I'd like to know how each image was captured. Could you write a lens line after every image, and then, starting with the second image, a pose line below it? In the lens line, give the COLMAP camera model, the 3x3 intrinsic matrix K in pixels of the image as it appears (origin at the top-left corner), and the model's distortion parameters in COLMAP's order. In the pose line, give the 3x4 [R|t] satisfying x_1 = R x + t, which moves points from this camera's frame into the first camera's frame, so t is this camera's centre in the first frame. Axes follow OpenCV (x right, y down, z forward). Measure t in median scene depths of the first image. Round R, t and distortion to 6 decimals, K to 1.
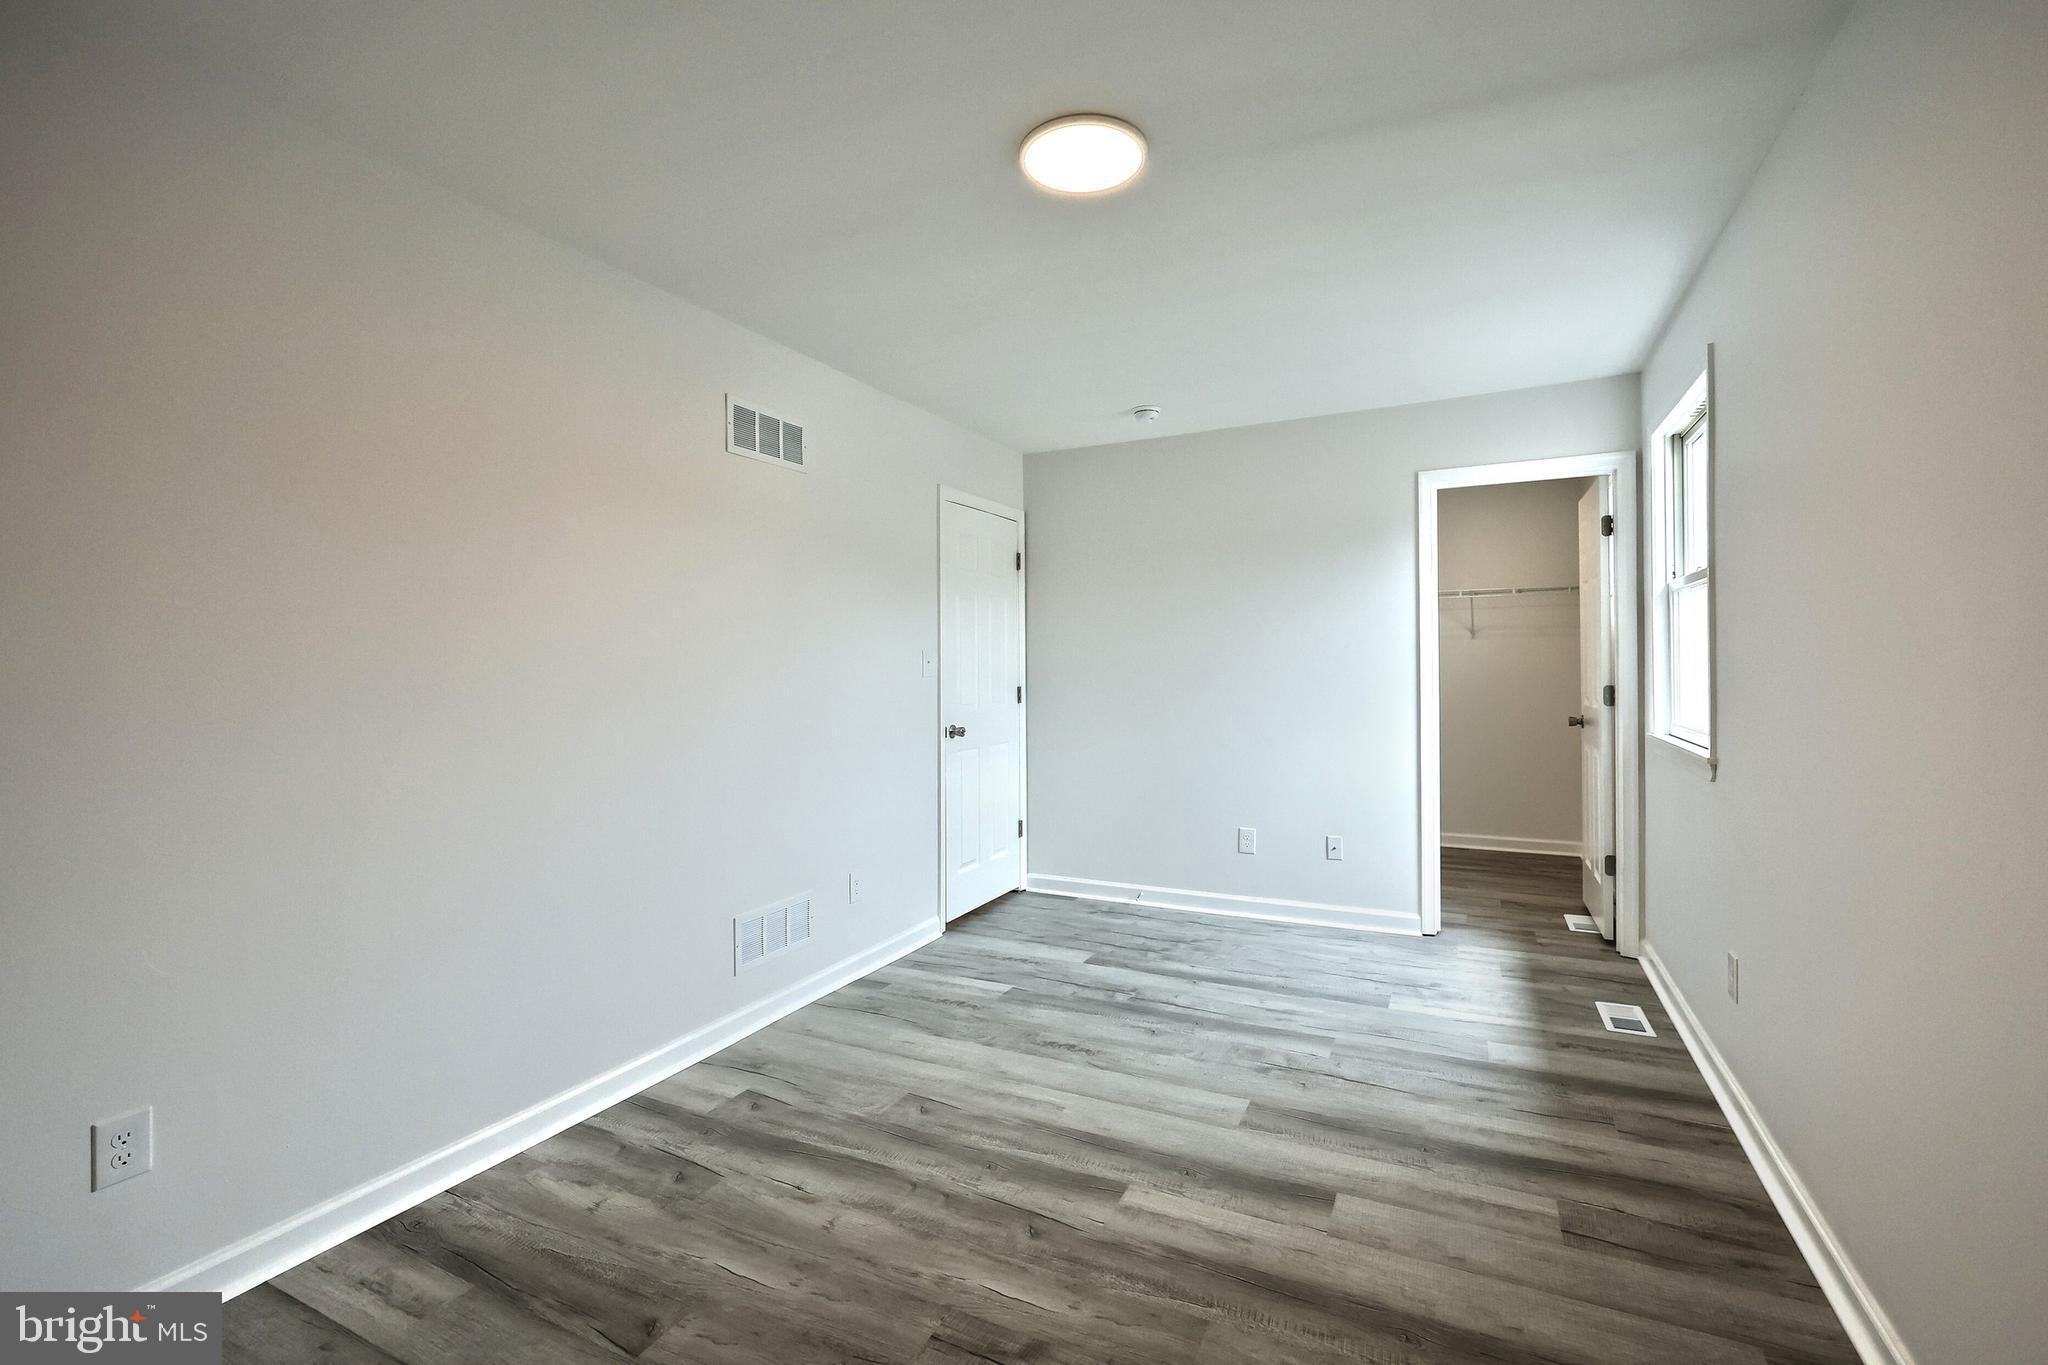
lens RADIAL K [[837.2, 0, 1025.9], [0, 837.2, 675.5], [0, 0, 1]] dist [0.000977, 0.000366]
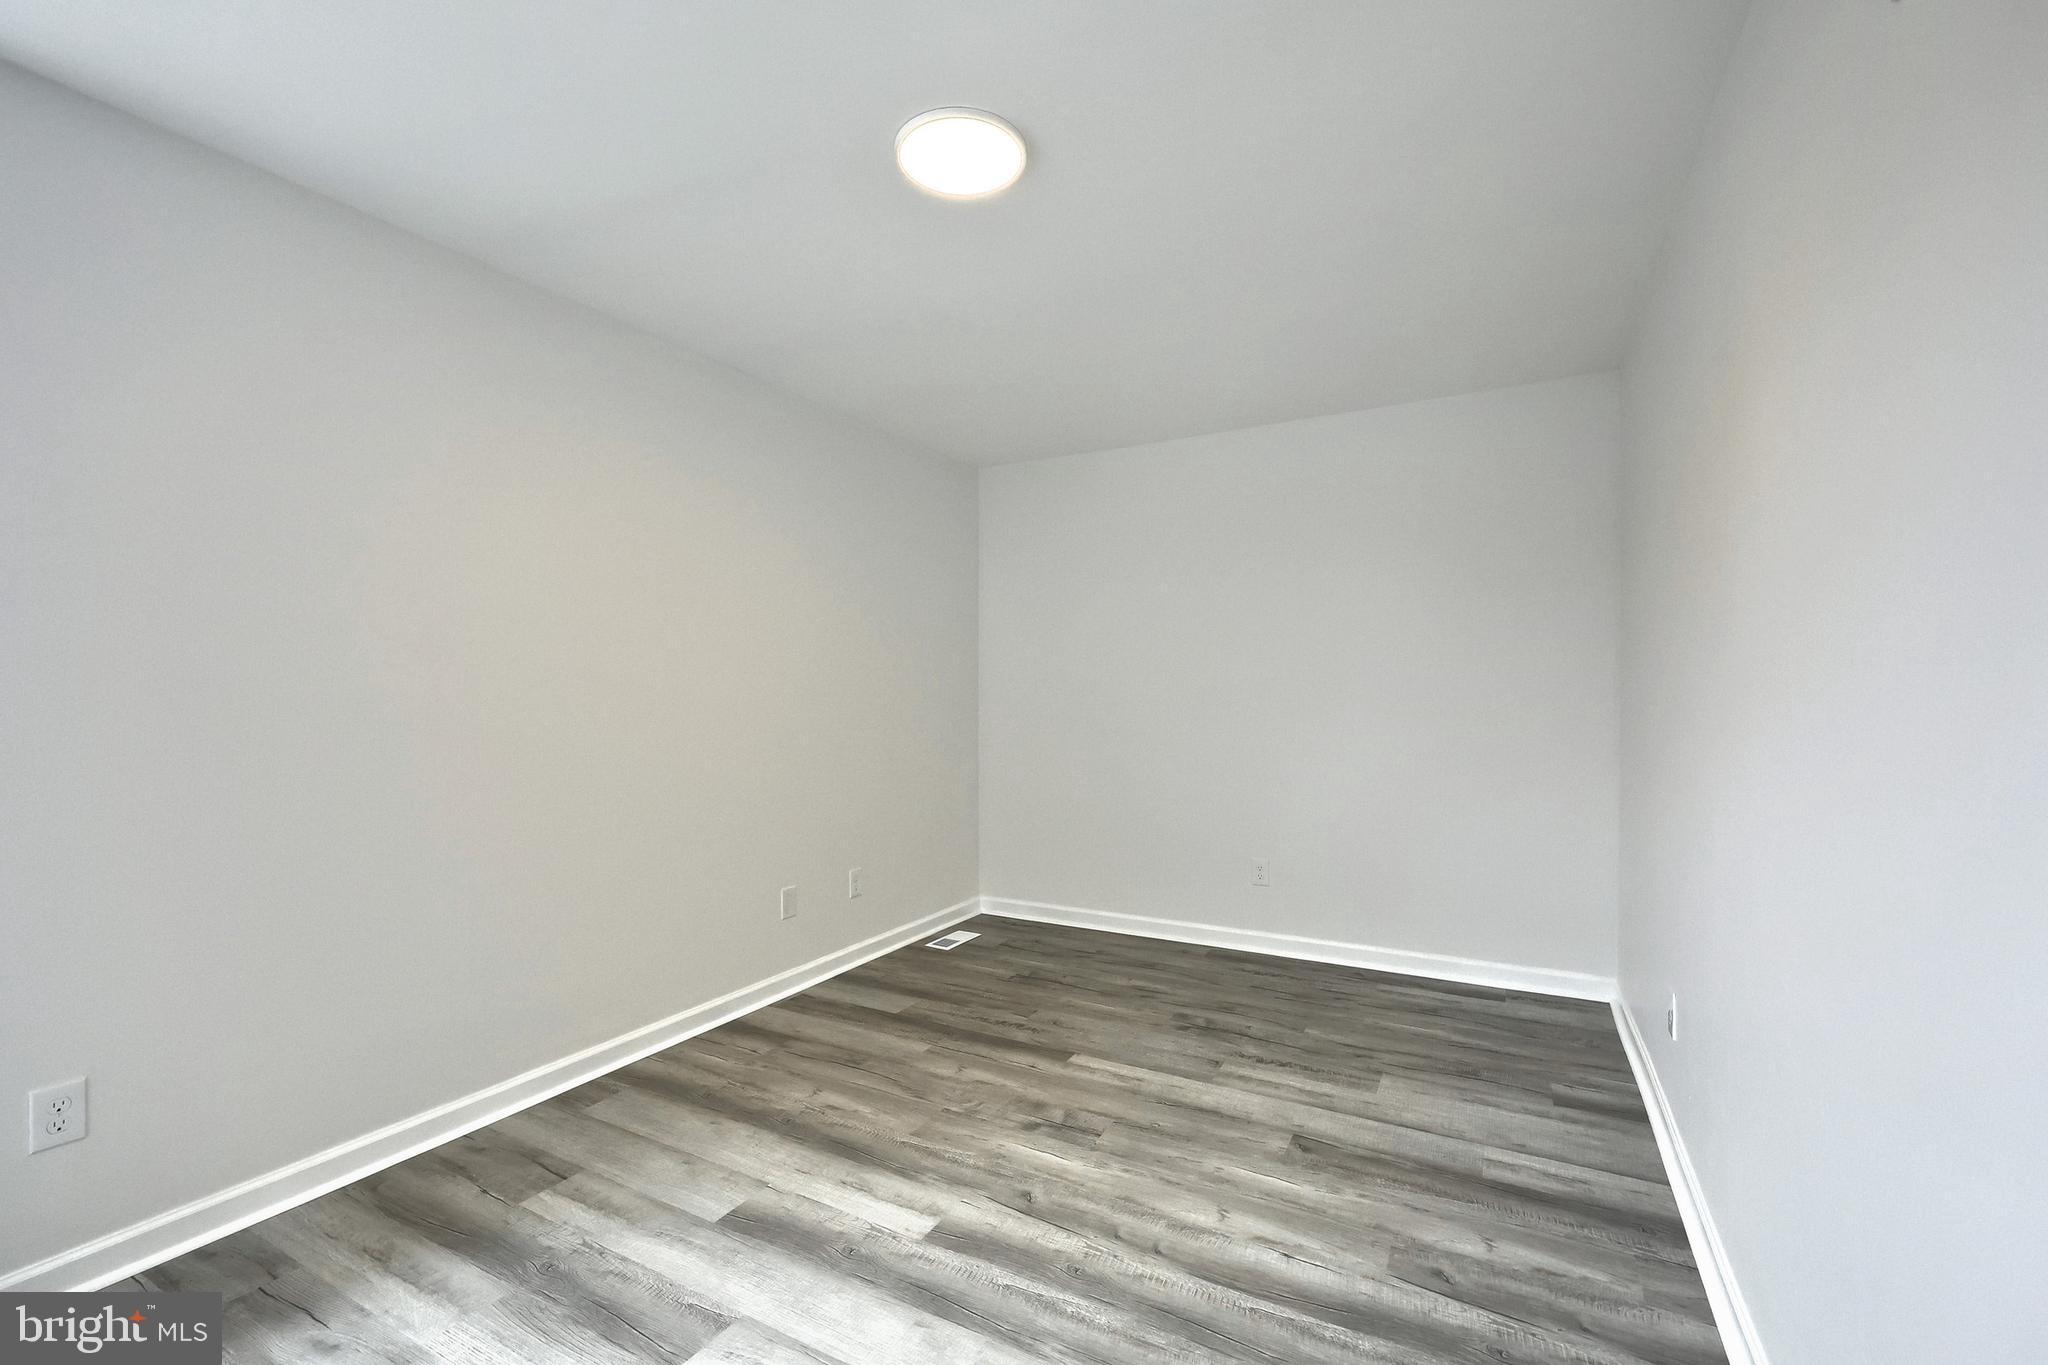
lens RADIAL K [[837.2, 0, 1023.9], [0, 837.2, 683.2], [0, 0, 1]] dist [0.000977, 0.000366]
pose [[-0.999507, 0.012250, 0.028920, -0.024839], [0.012341, 0.999919, 0.002955, -0.008184], [-0.028882, 0.003310, -0.999577, 2.009971]]
